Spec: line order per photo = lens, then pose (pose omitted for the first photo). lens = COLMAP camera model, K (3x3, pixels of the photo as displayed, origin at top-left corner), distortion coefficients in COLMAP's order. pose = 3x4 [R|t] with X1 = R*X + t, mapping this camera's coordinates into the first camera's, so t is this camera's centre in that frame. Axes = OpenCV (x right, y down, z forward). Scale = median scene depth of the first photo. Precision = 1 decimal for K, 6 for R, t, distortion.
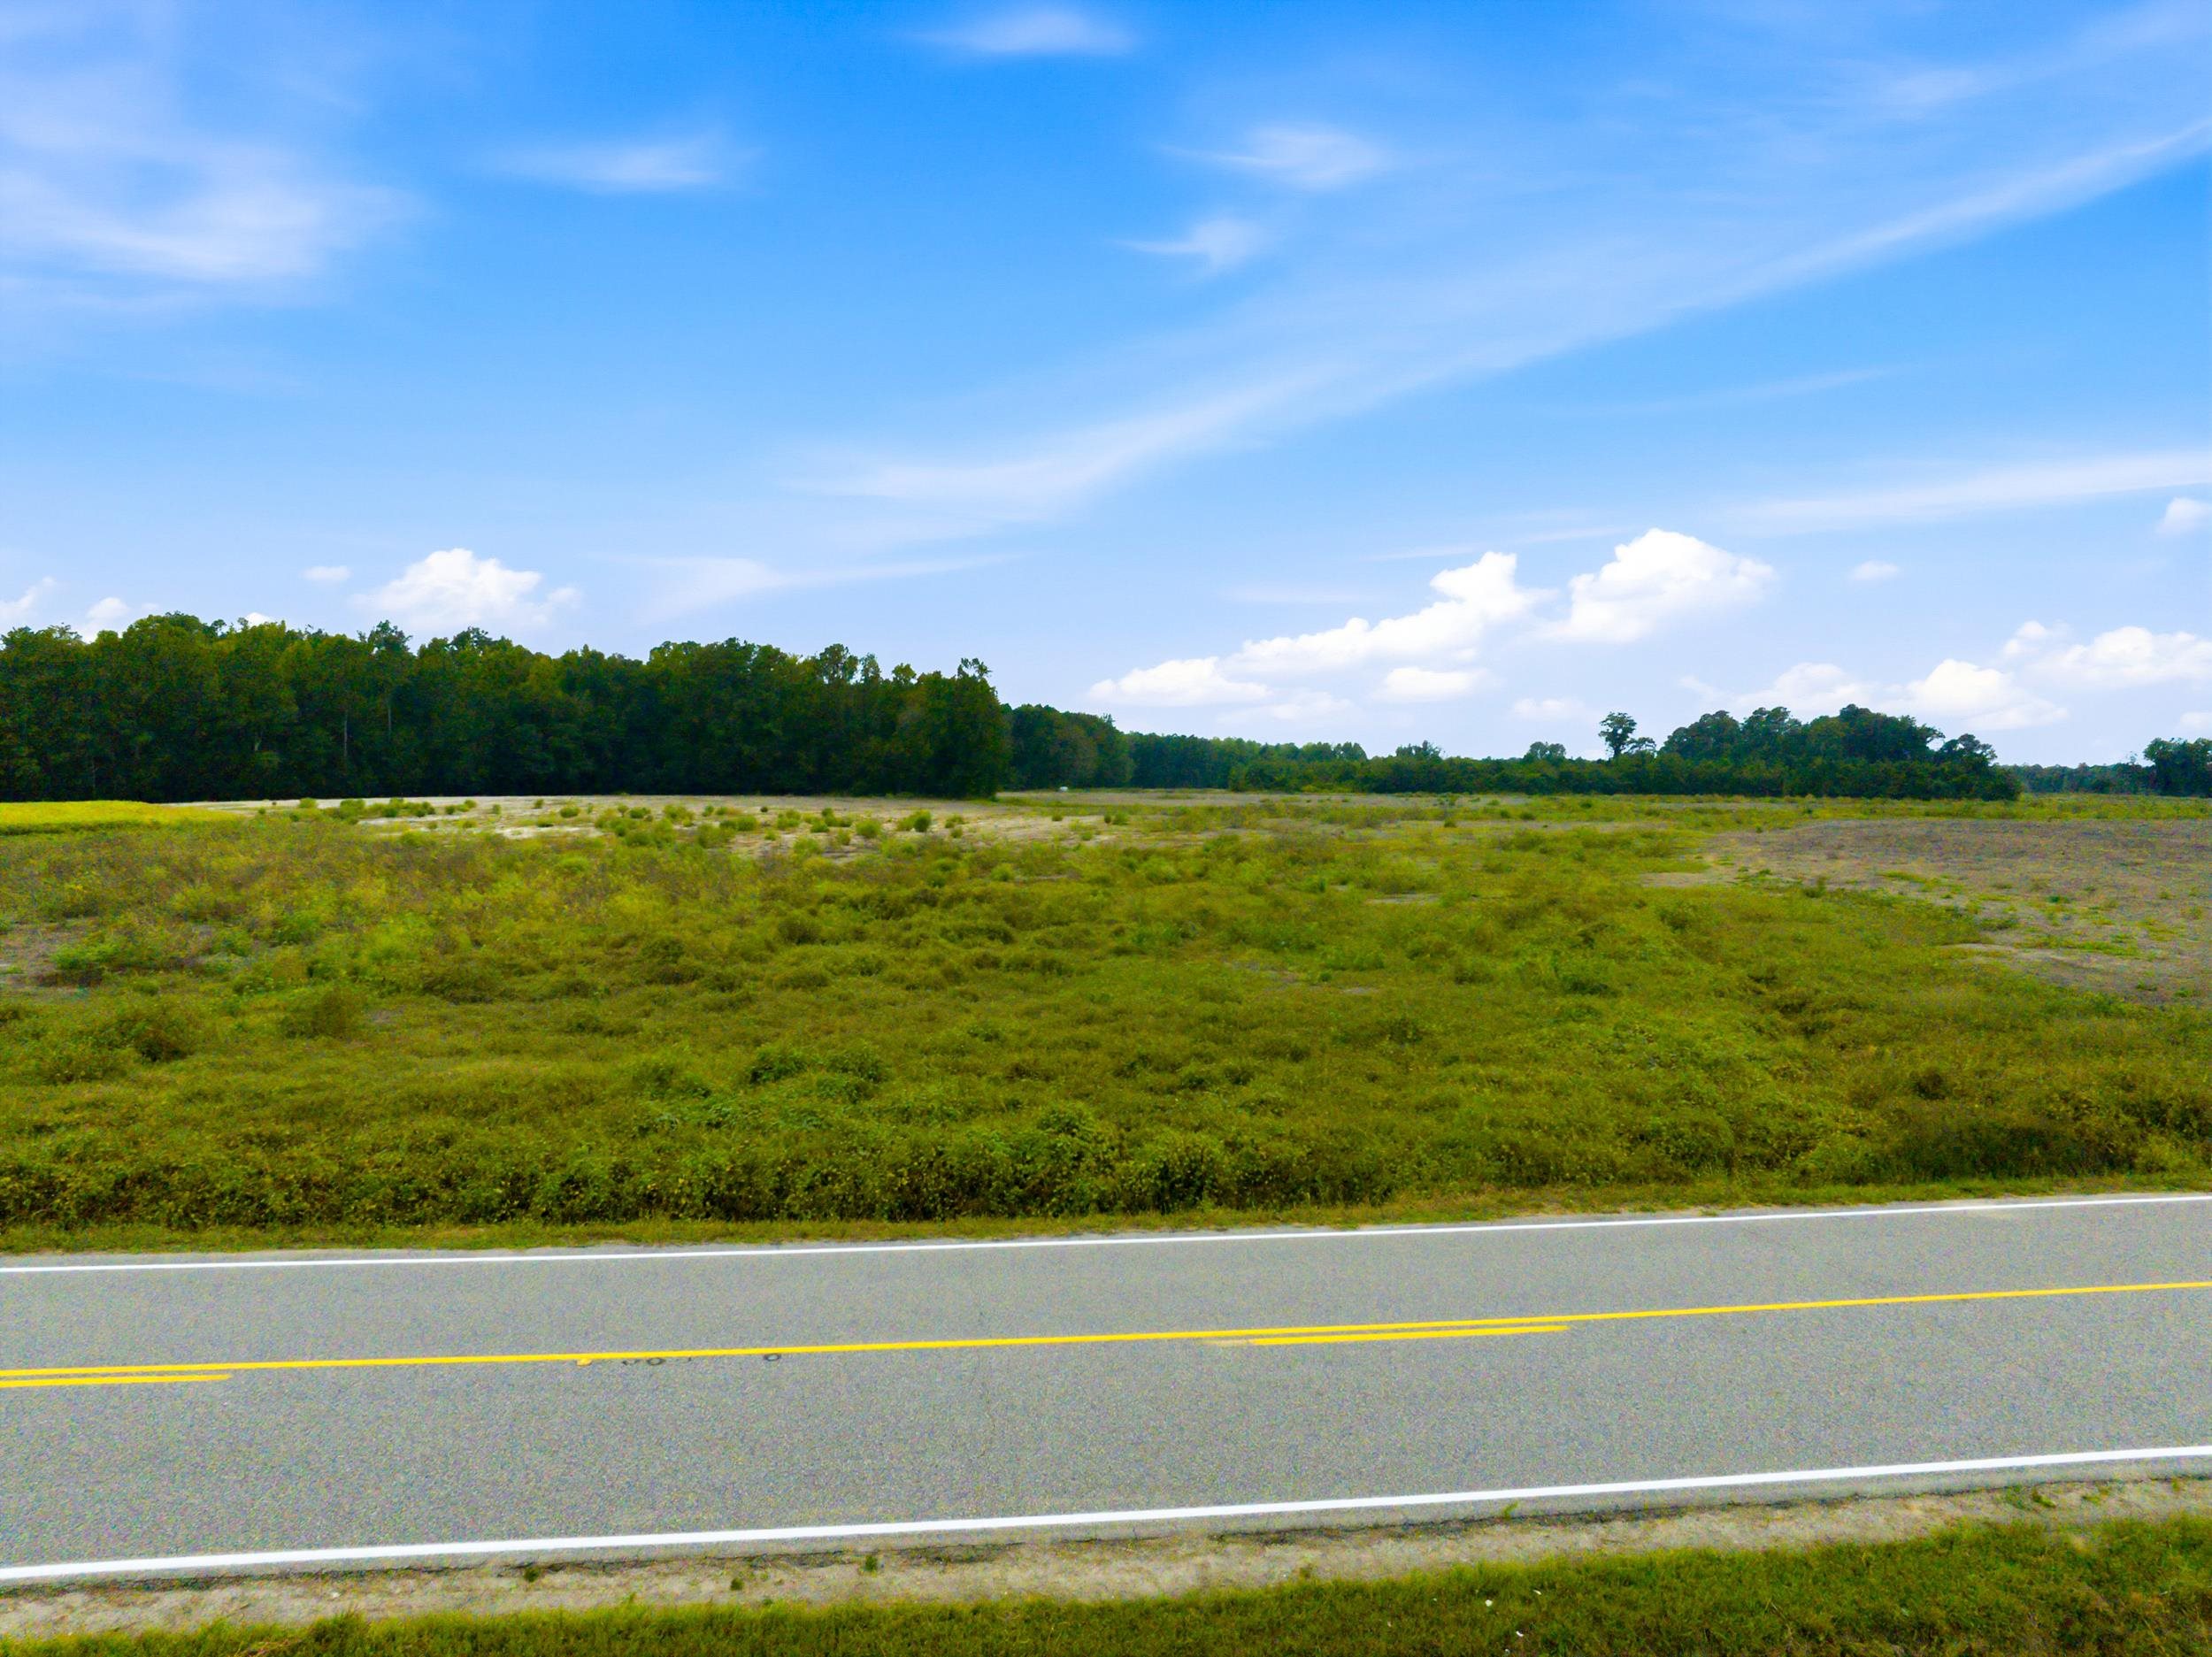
lens RADIAL K [[1547.1, 0, 1108.0], [0, 1547.1, 851.0], [0, 0, 1]] dist [-0.036140, -0.002421]
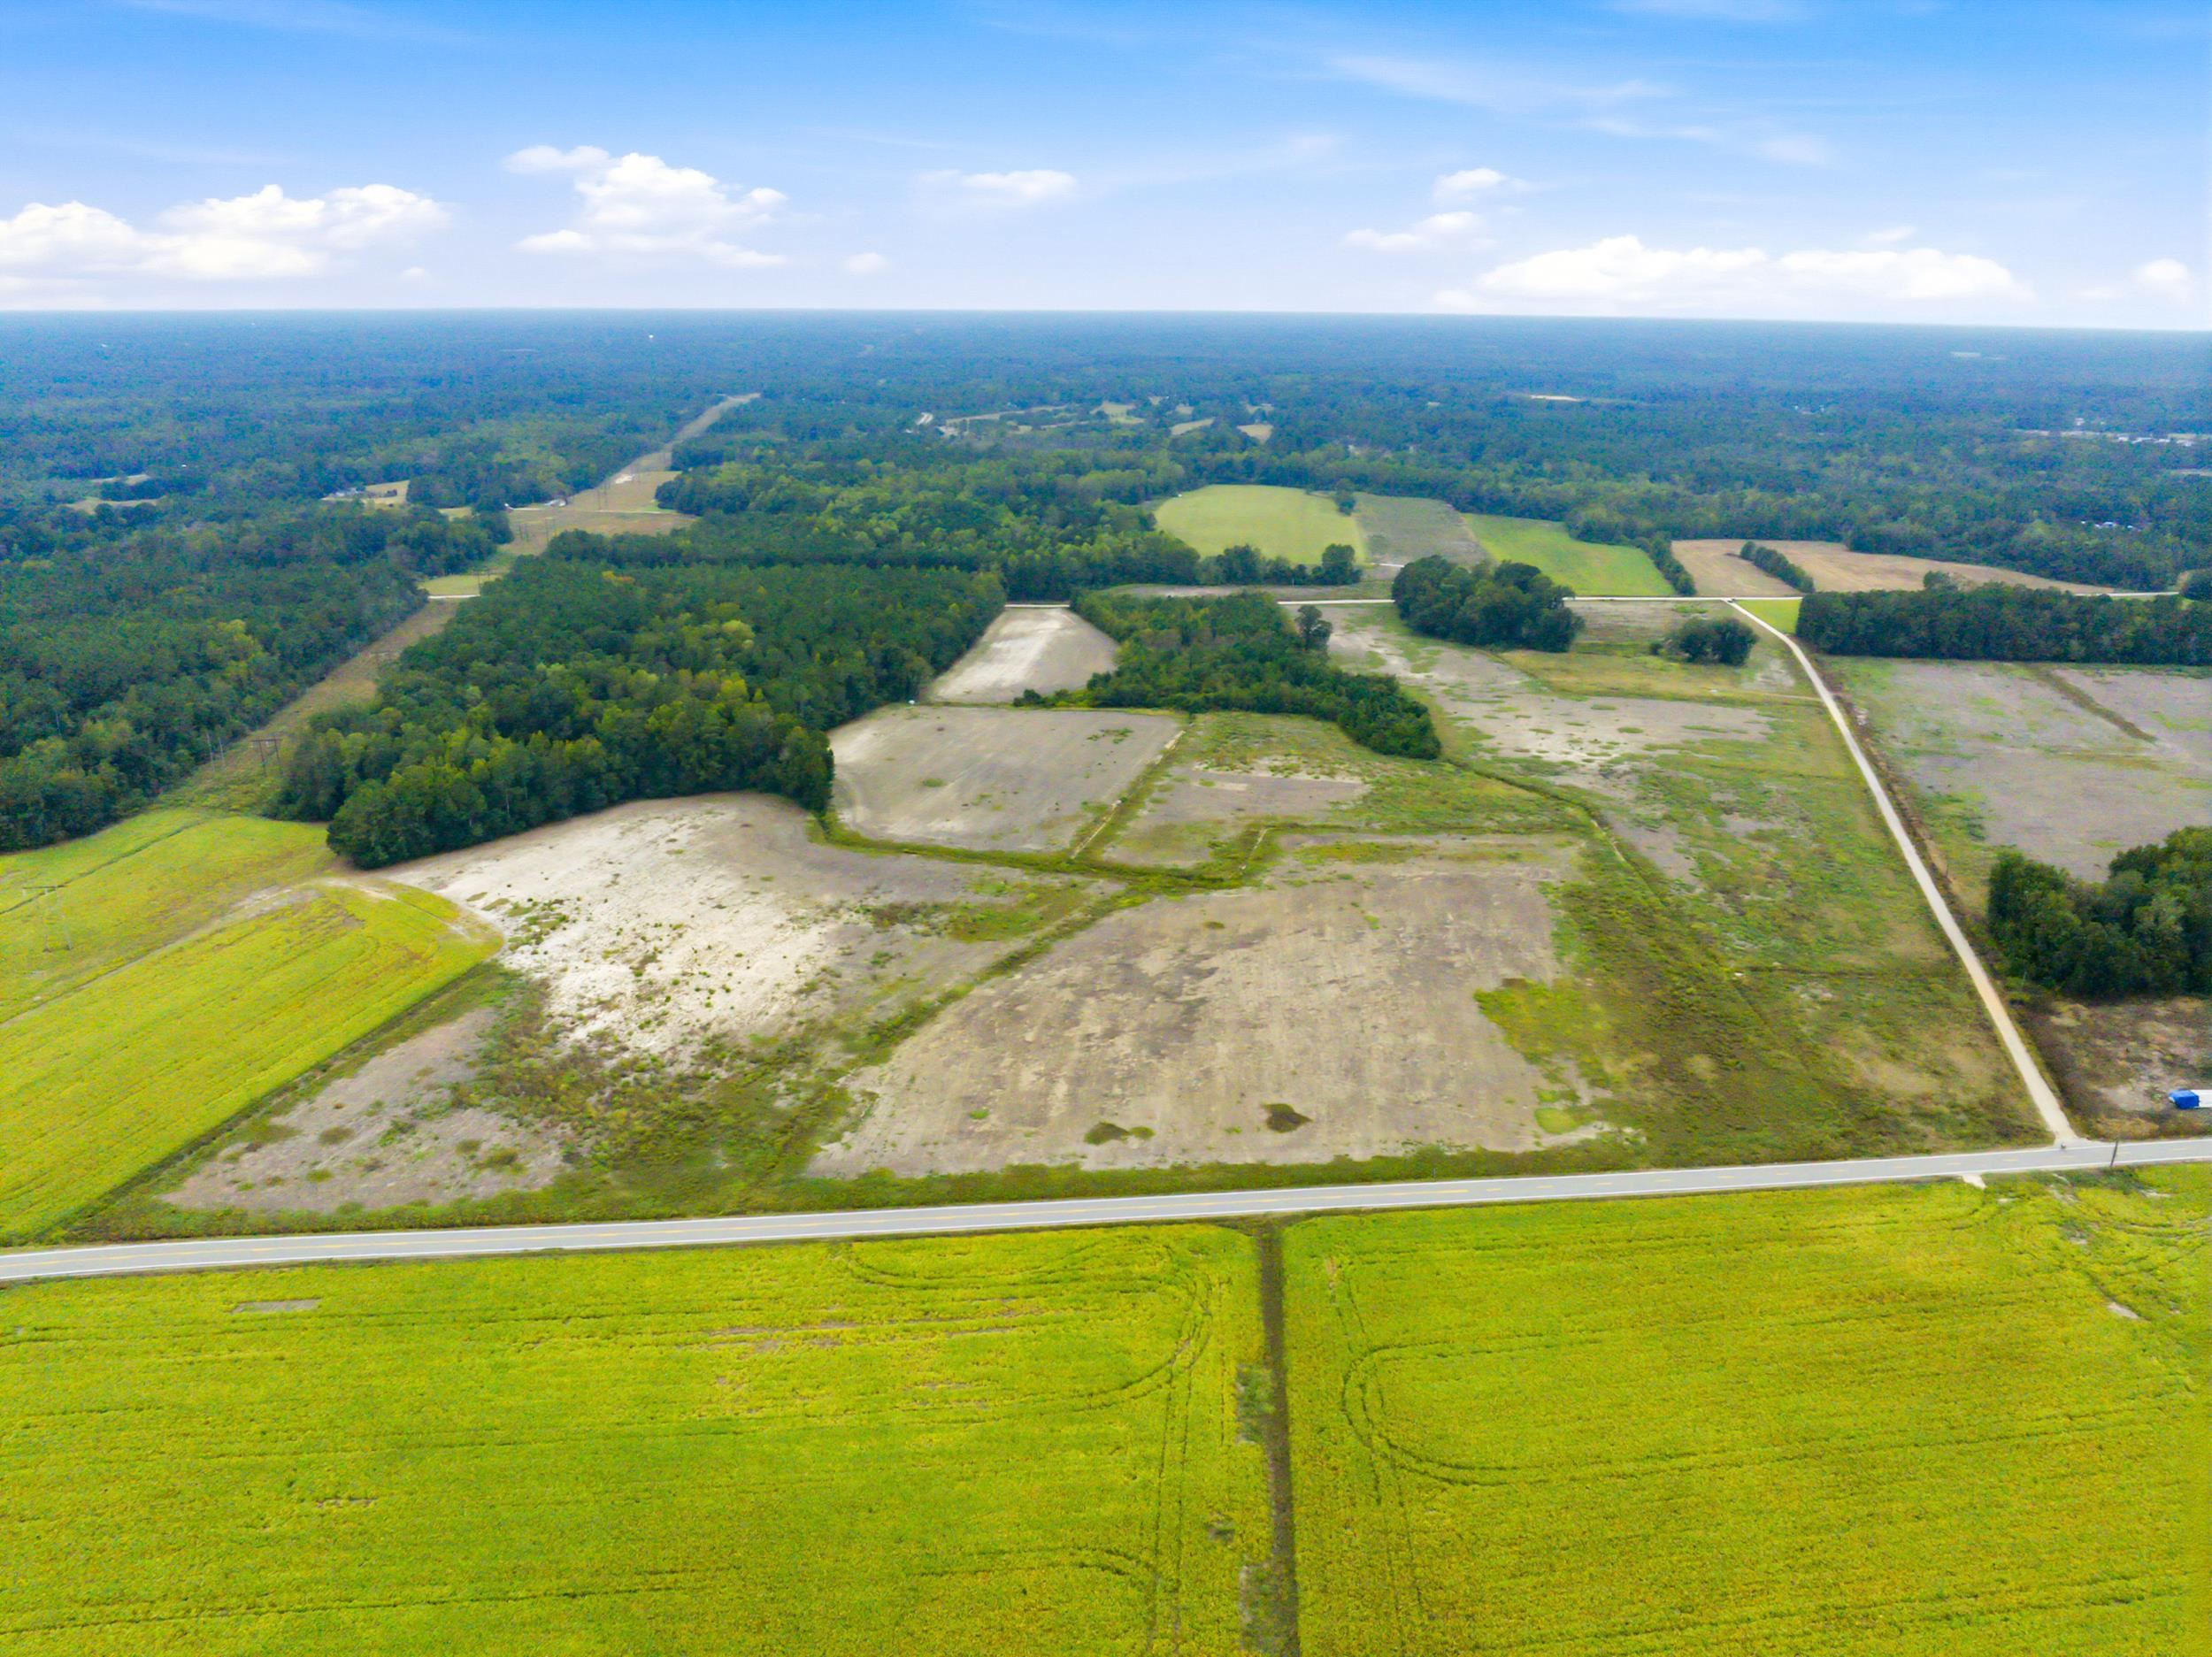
lens RADIAL K [[1547.1, 0, 1100.1], [0, 1547.1, 828.2], [0, 0, 1]] dist [-0.036140, -0.002421]
pose [[0.999365, 0.004183, -0.035384, 0.276067], [0.005821, 0.960579, 0.277946, -0.441569], [0.035152, -0.277976, 0.959945, -0.712291]]
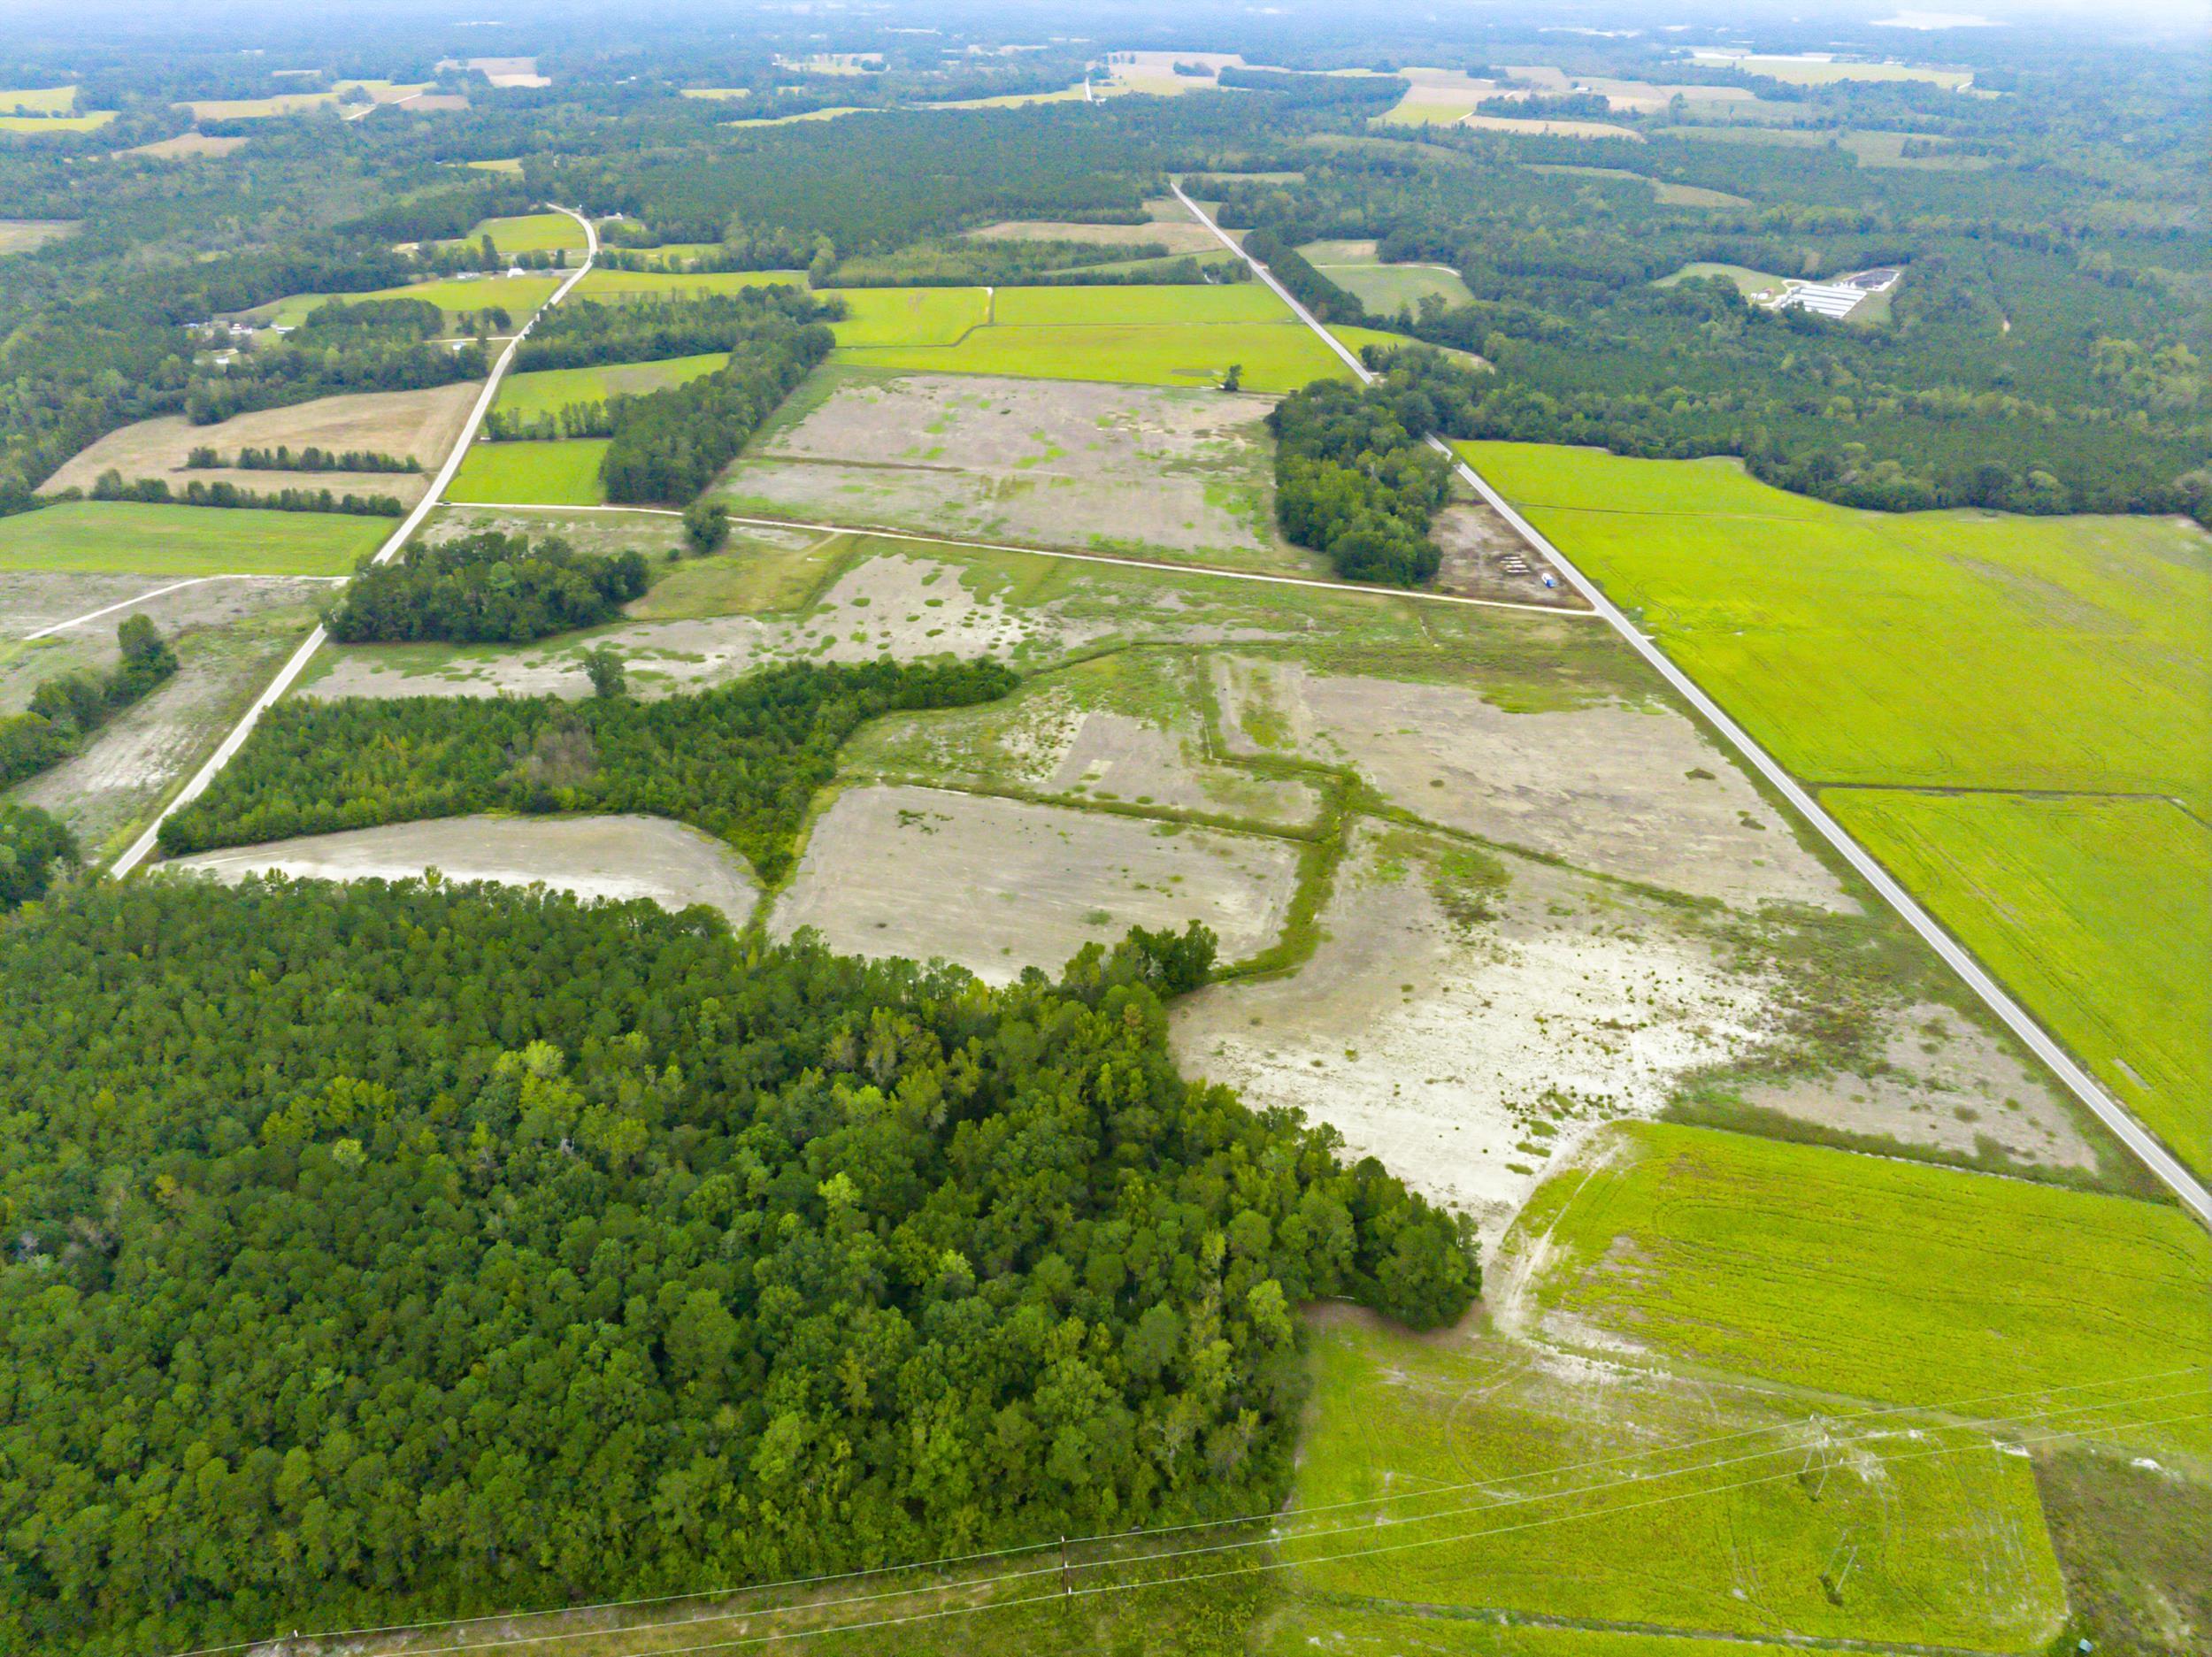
lens RADIAL K [[1547.1, 0, 1097.5], [0, 1547.1, 828.2], [0, 0, 1]] dist [-0.036140, -0.002421]
pose [[0.020462, -0.519524, 0.854211, -1.232693], [0.041925, 0.854084, 0.518442, -0.905916], [-0.998911, 0.025205, 0.039257, 0.817214]]
